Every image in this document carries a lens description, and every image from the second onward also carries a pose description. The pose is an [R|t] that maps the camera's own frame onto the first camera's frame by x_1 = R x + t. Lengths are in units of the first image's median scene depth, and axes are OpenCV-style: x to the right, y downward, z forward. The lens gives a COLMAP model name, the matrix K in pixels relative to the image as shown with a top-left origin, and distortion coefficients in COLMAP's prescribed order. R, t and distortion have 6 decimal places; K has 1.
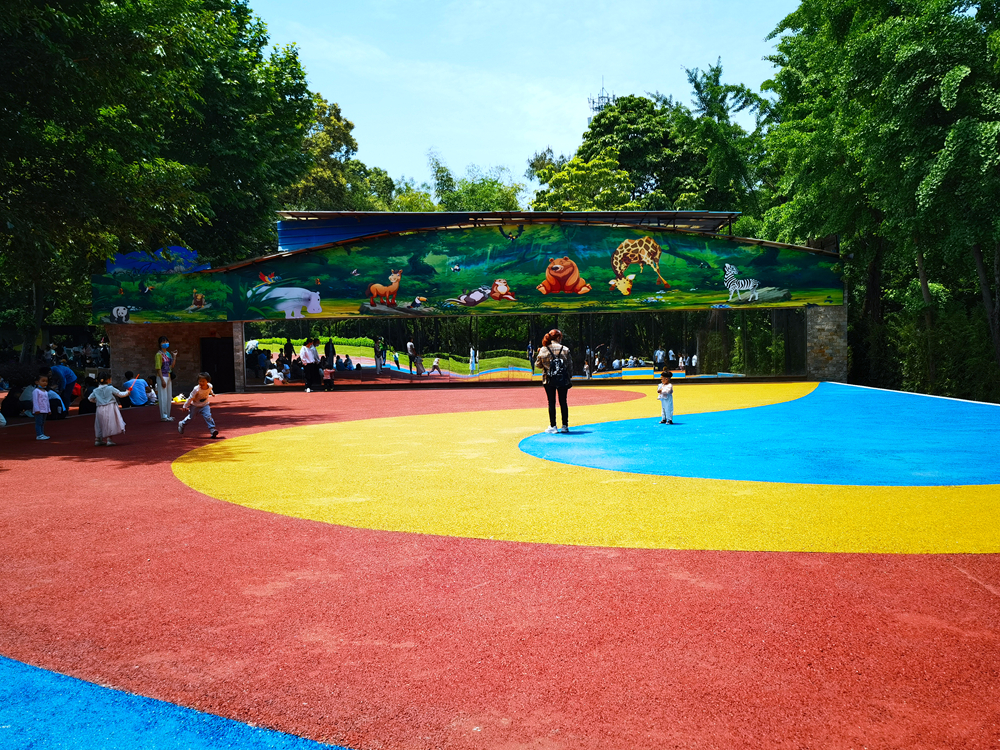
lens RADIAL K [[873.0, 0, 499.9], [0, 873.0, 374.5], [0, 0, 1]] dist [0.059514, -0.000407]
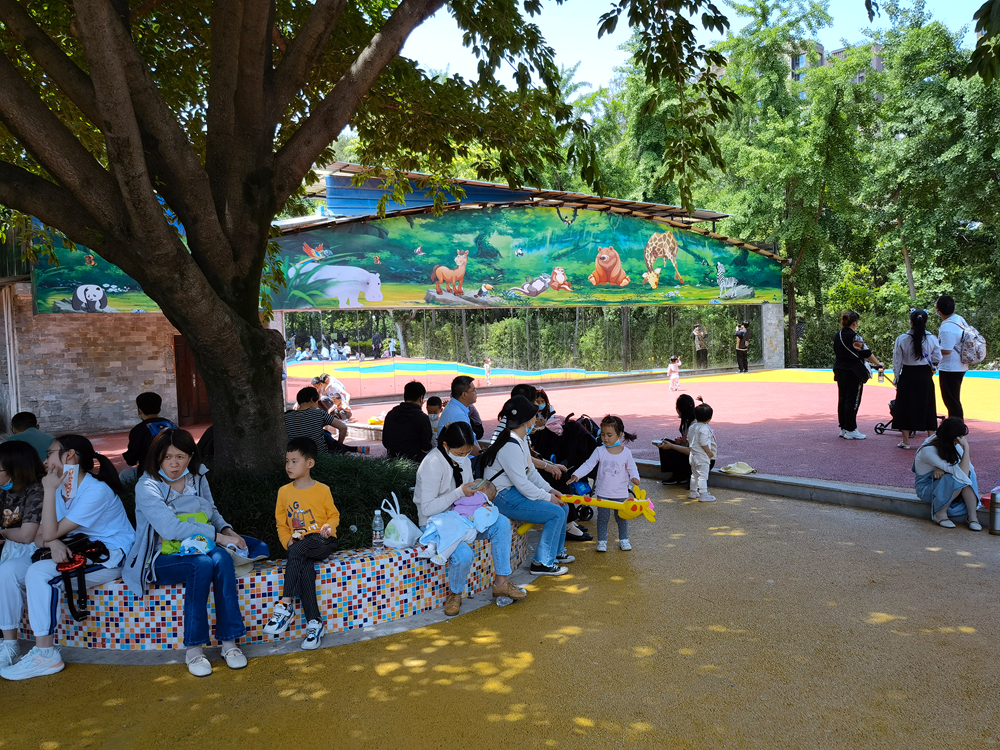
lens RADIAL K [[873.0, 0, 500.0], [0, 873.0, 375.7], [0, 0, 1]] dist [0.059514, -0.000407]
pose [[0.751613, -0.036861, 0.658573, -0.642037], [0.042462, 0.999070, 0.007458, -0.006555], [-0.658236, 0.022359, 0.752480, 0.362230]]
